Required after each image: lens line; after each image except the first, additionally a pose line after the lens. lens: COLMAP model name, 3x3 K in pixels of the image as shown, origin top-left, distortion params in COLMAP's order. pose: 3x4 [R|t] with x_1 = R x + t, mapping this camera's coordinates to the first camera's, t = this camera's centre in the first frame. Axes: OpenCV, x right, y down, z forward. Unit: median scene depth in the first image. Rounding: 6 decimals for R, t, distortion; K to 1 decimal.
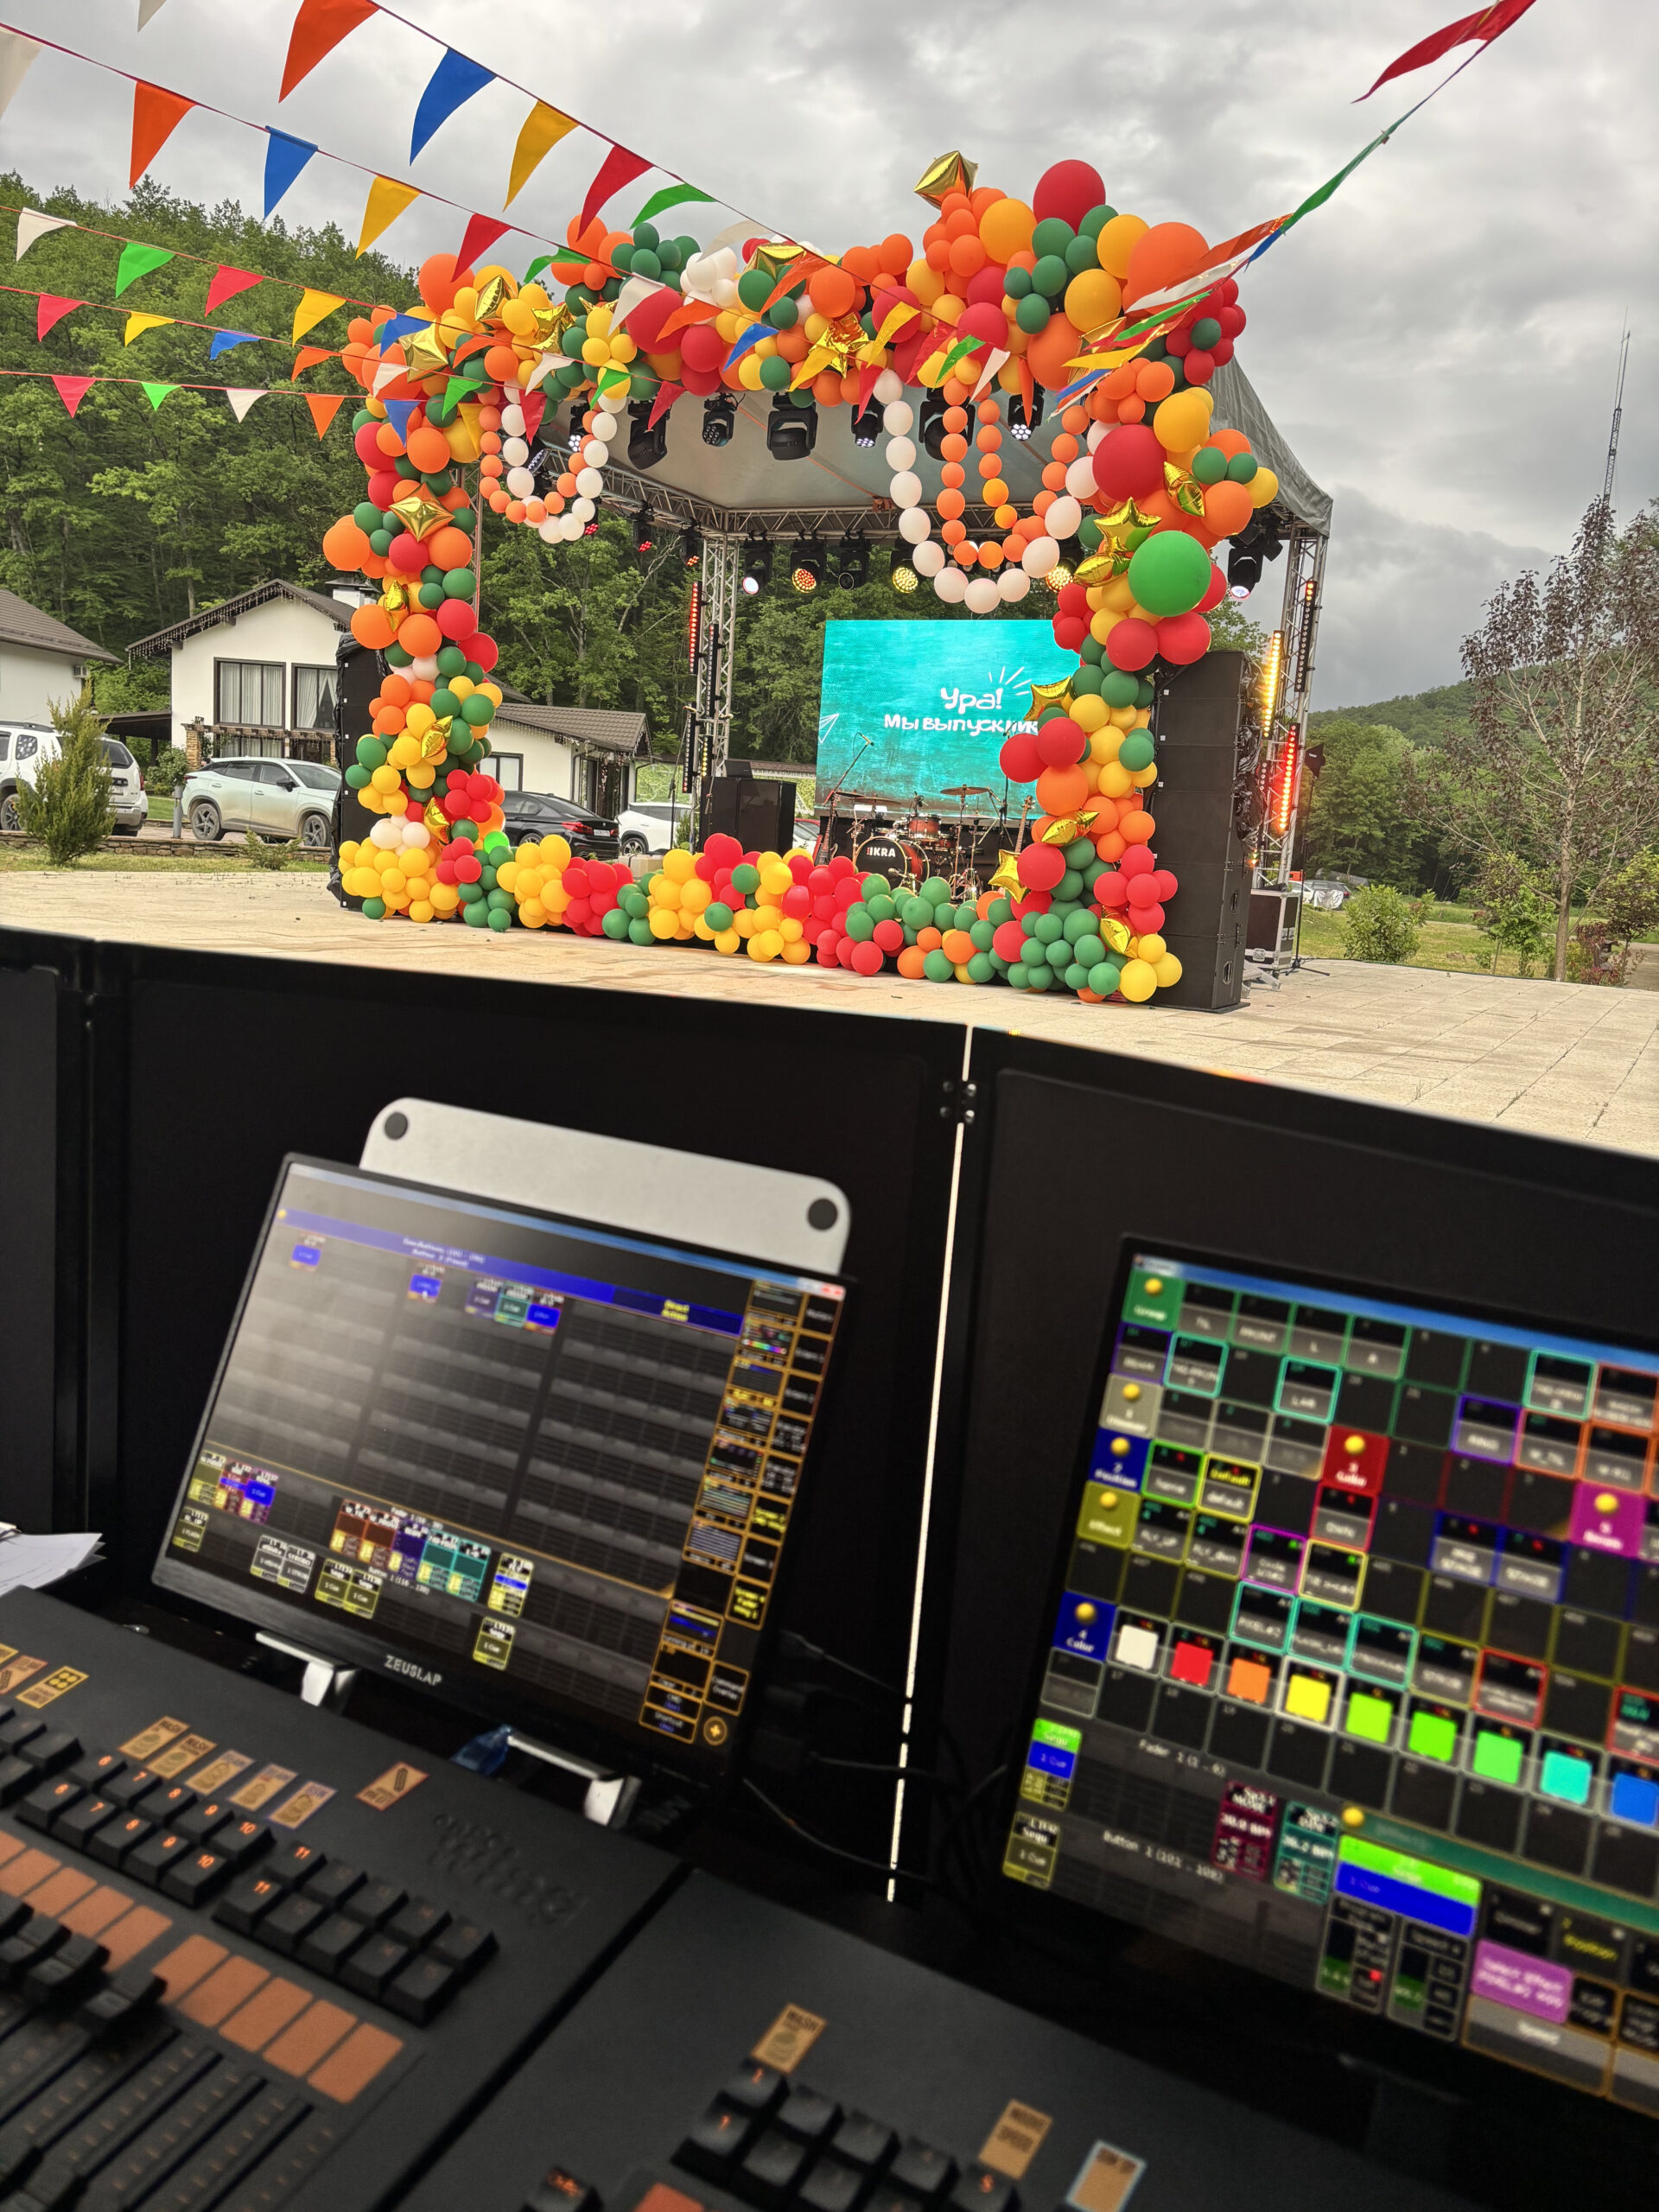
lens RADIAL K [[1690.0, 0, 832.4], [0, 1690.0, 1116.5], [0, 0, 1]] dist [0.040114, -0.034512]
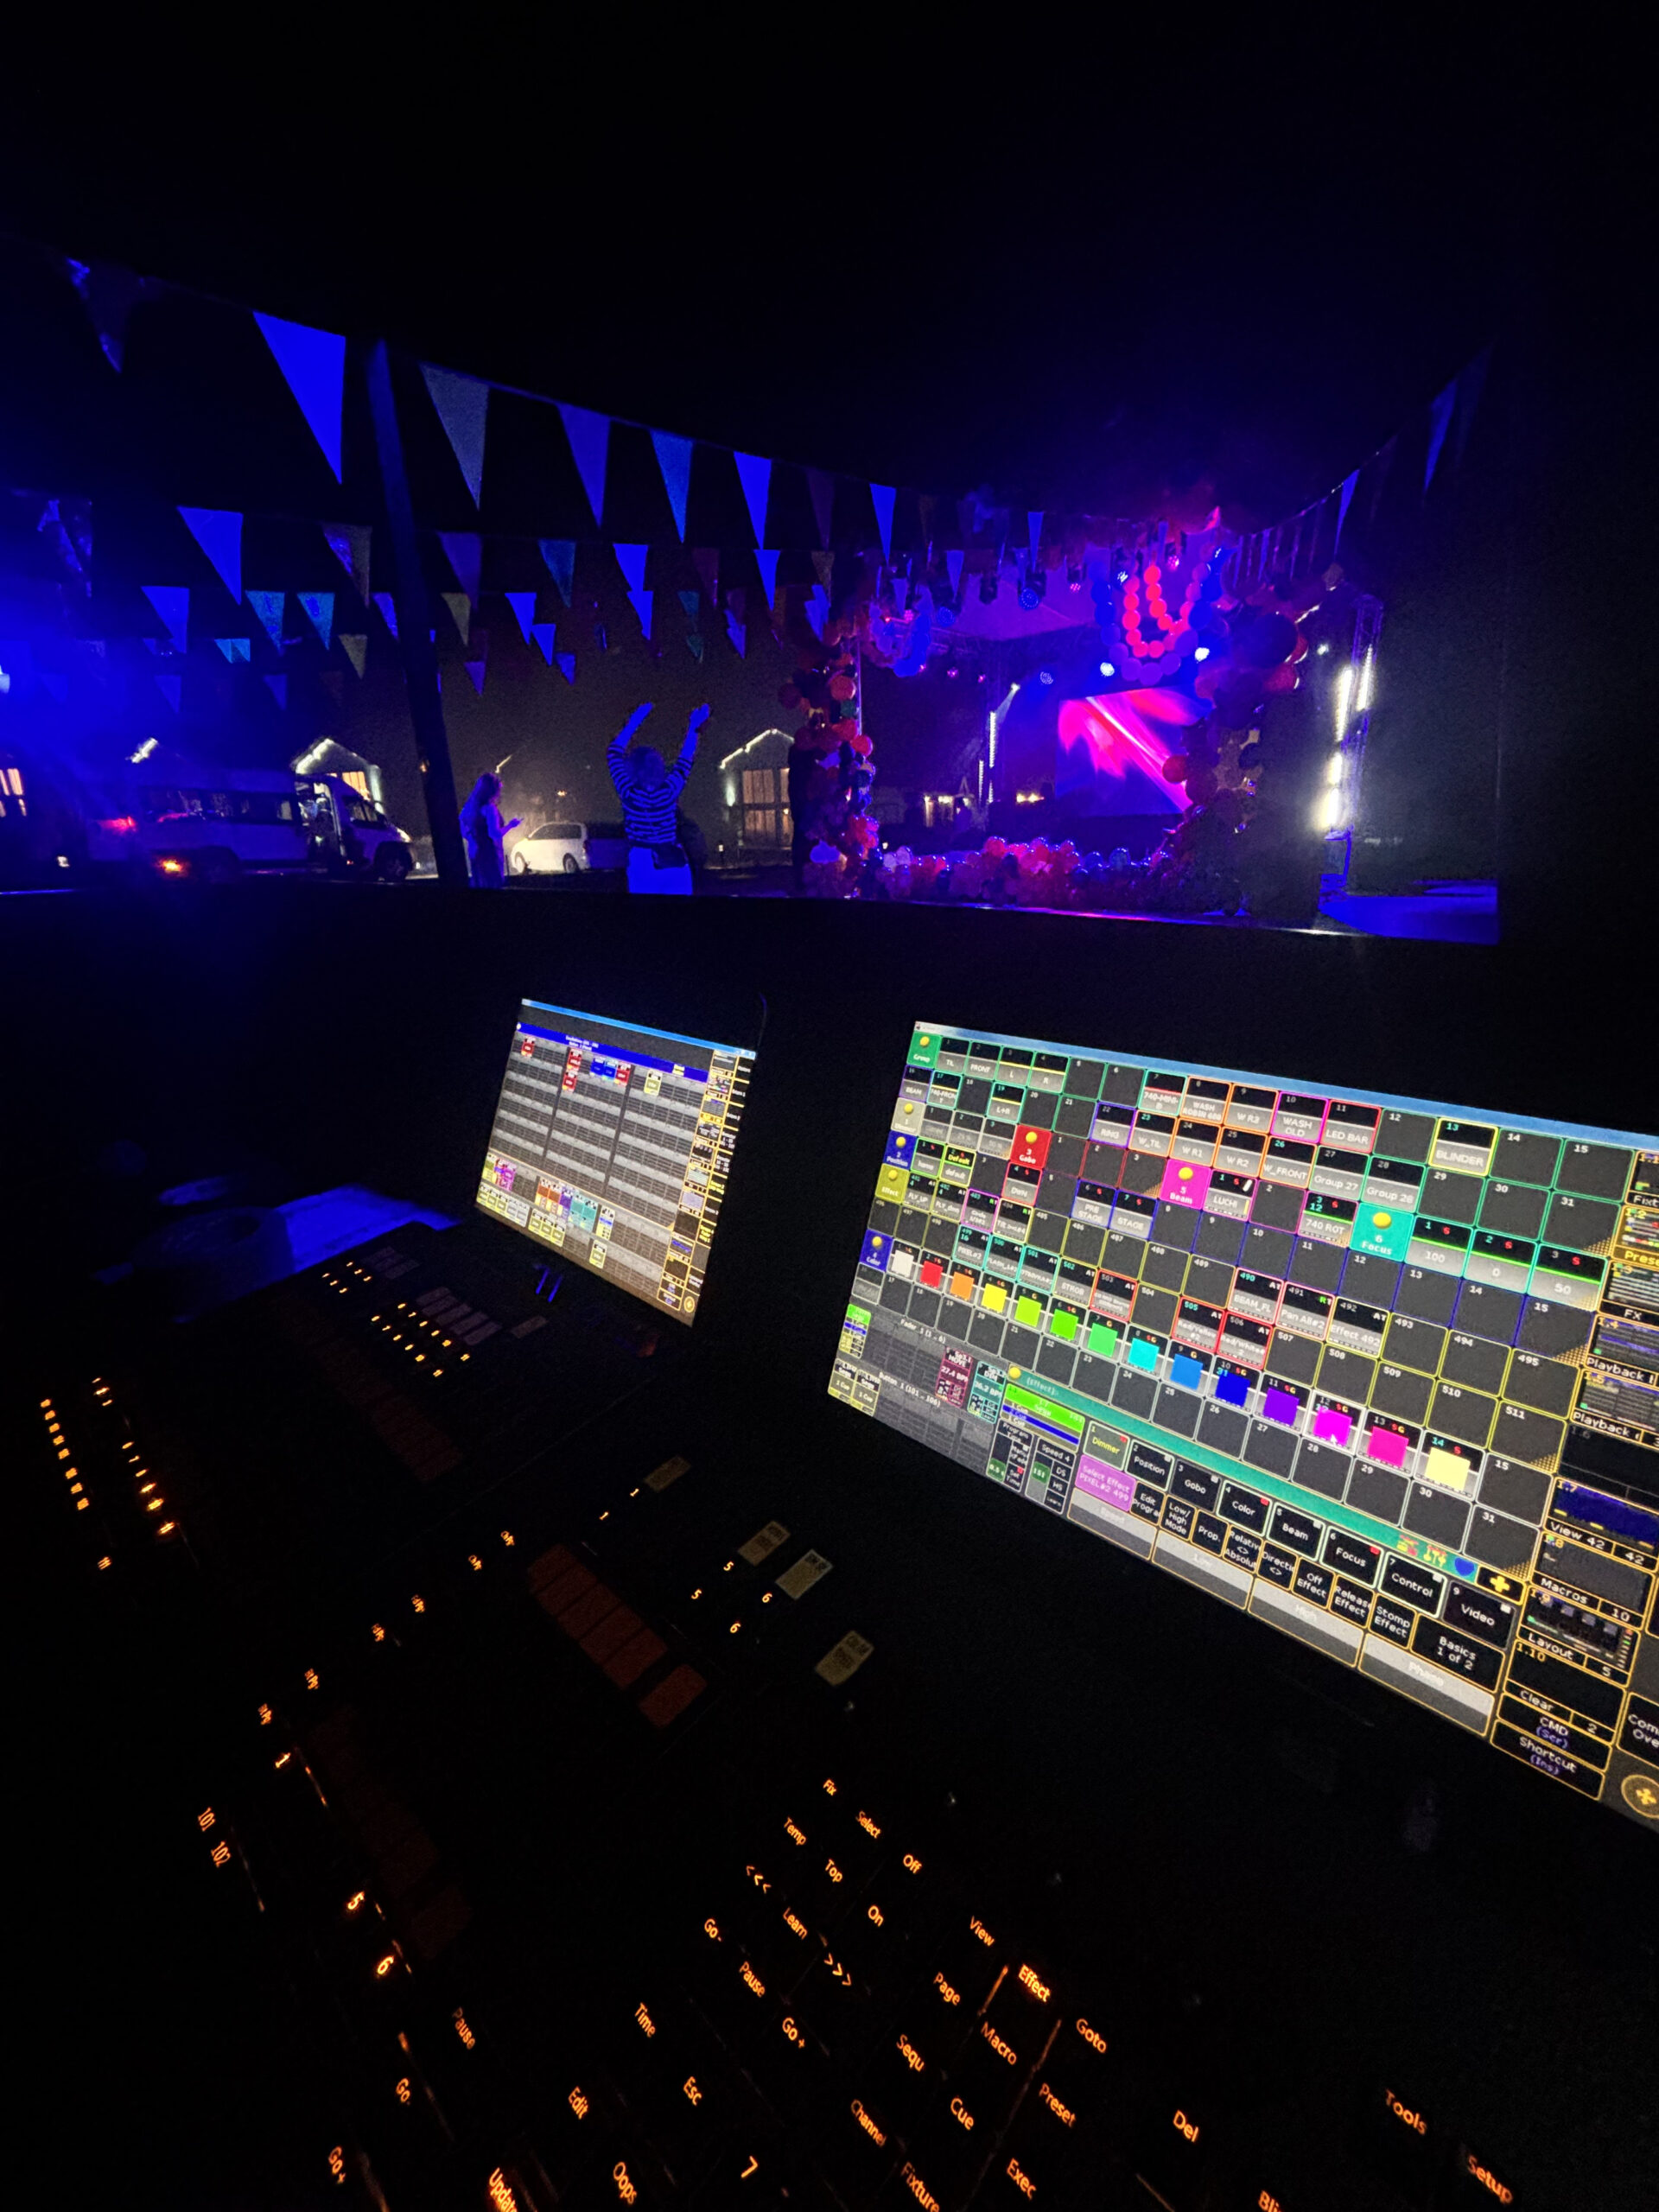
lens RADIAL K [[880.5, 0, 823.4], [0, 880.5, 1116.0], [0, 0, 1]] dist [0.003563, -0.000023]
pose [[0.962230, -0.011442, -0.271999, 0.341683], [0.042806, 0.993048, 0.109655, 0.081338], [0.268853, -0.117157, 0.956030, 0.206844]]
